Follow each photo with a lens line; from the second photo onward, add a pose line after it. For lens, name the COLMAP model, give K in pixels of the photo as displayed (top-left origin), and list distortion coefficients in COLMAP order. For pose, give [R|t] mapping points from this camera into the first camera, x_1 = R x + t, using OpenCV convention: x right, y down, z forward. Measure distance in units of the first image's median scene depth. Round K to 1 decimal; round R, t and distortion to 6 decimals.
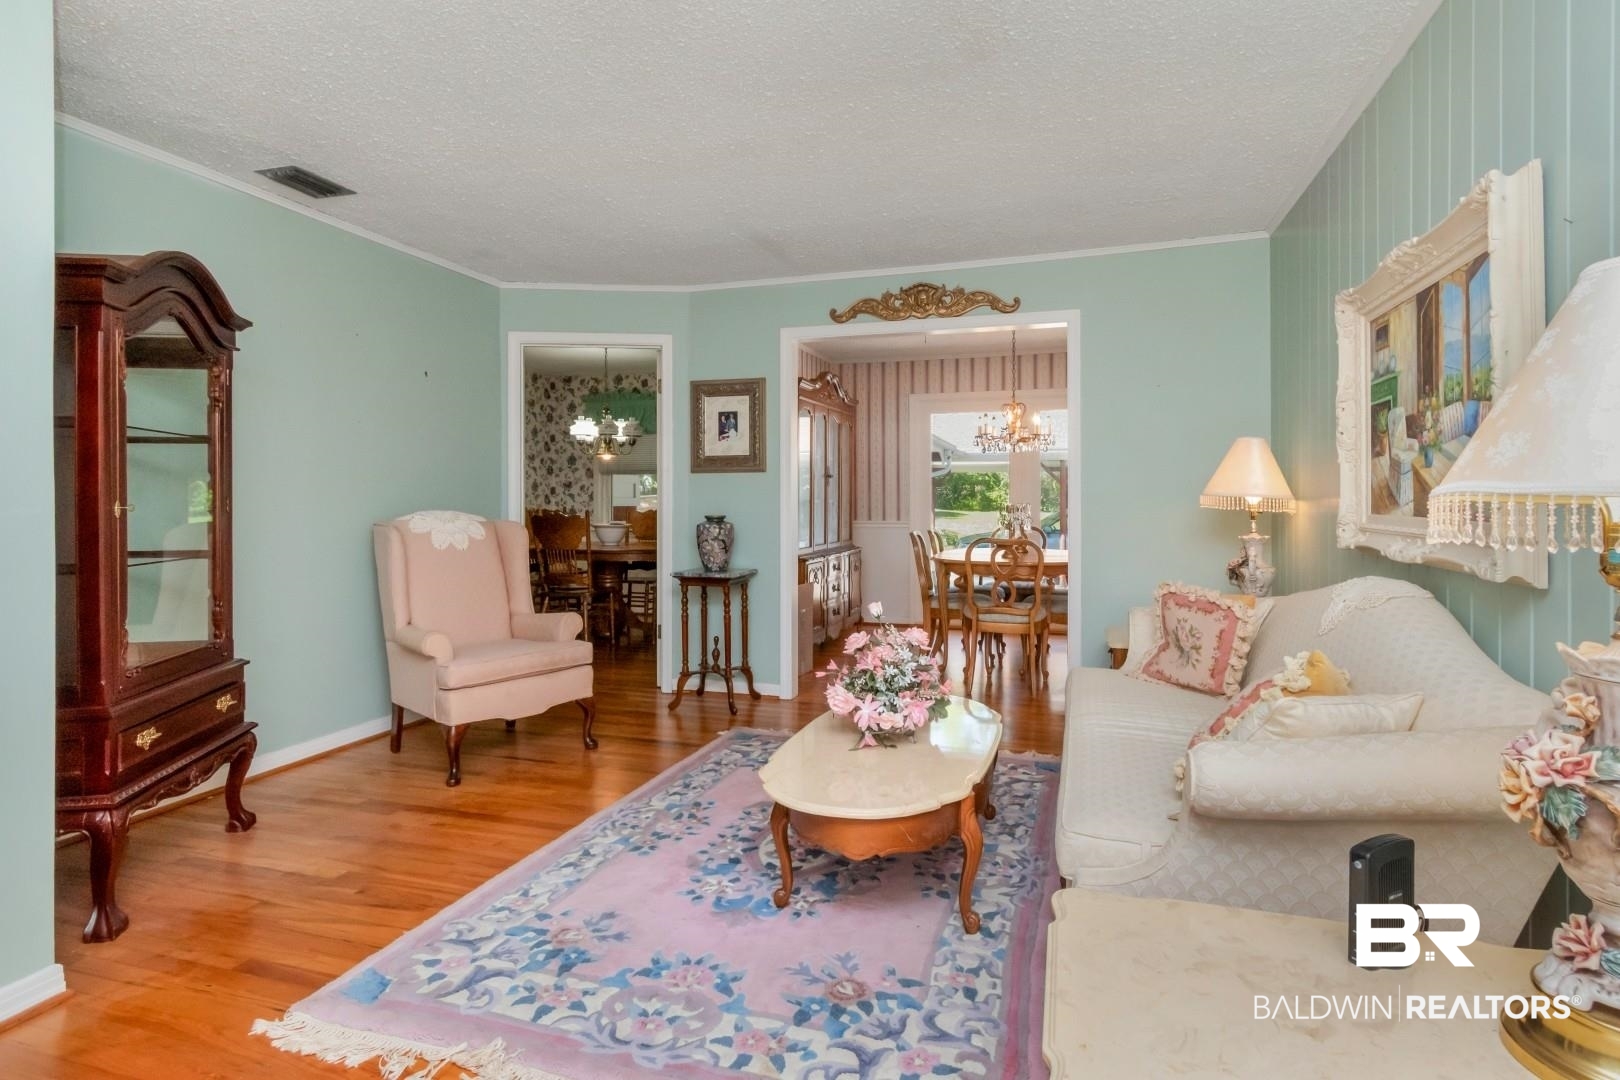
lens RADIAL K [[848.8, 0, 811.5], [0, 848.8, 507.2], [0, 0, 1]] dist [0.010808, 0.000117]
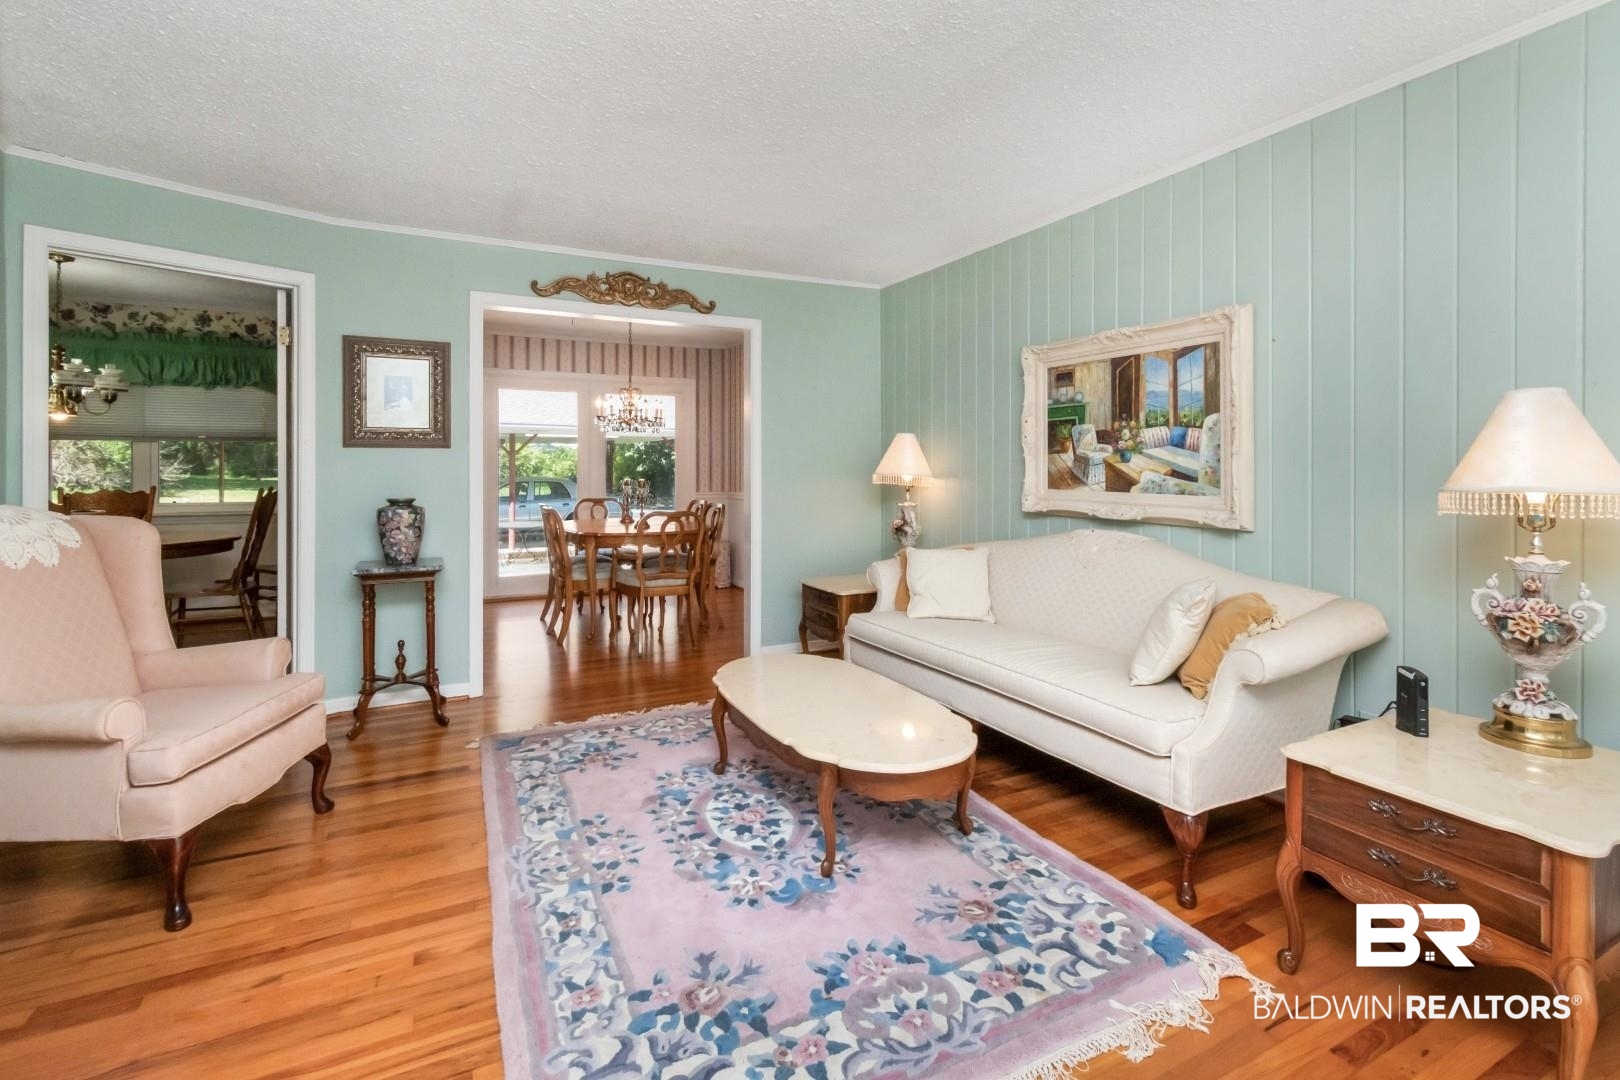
lens RADIAL K [[741.0, 0, 814.3], [0, 741.0, 477.5], [0, 0, 1]] dist [0.004410, -0.000207]
pose [[0.715198, -0.009060, 0.698863, -0.591609], [0.005630, 0.999958, 0.007202, -0.025170], [-0.698899, -0.001217, 0.715220, 0.309539]]
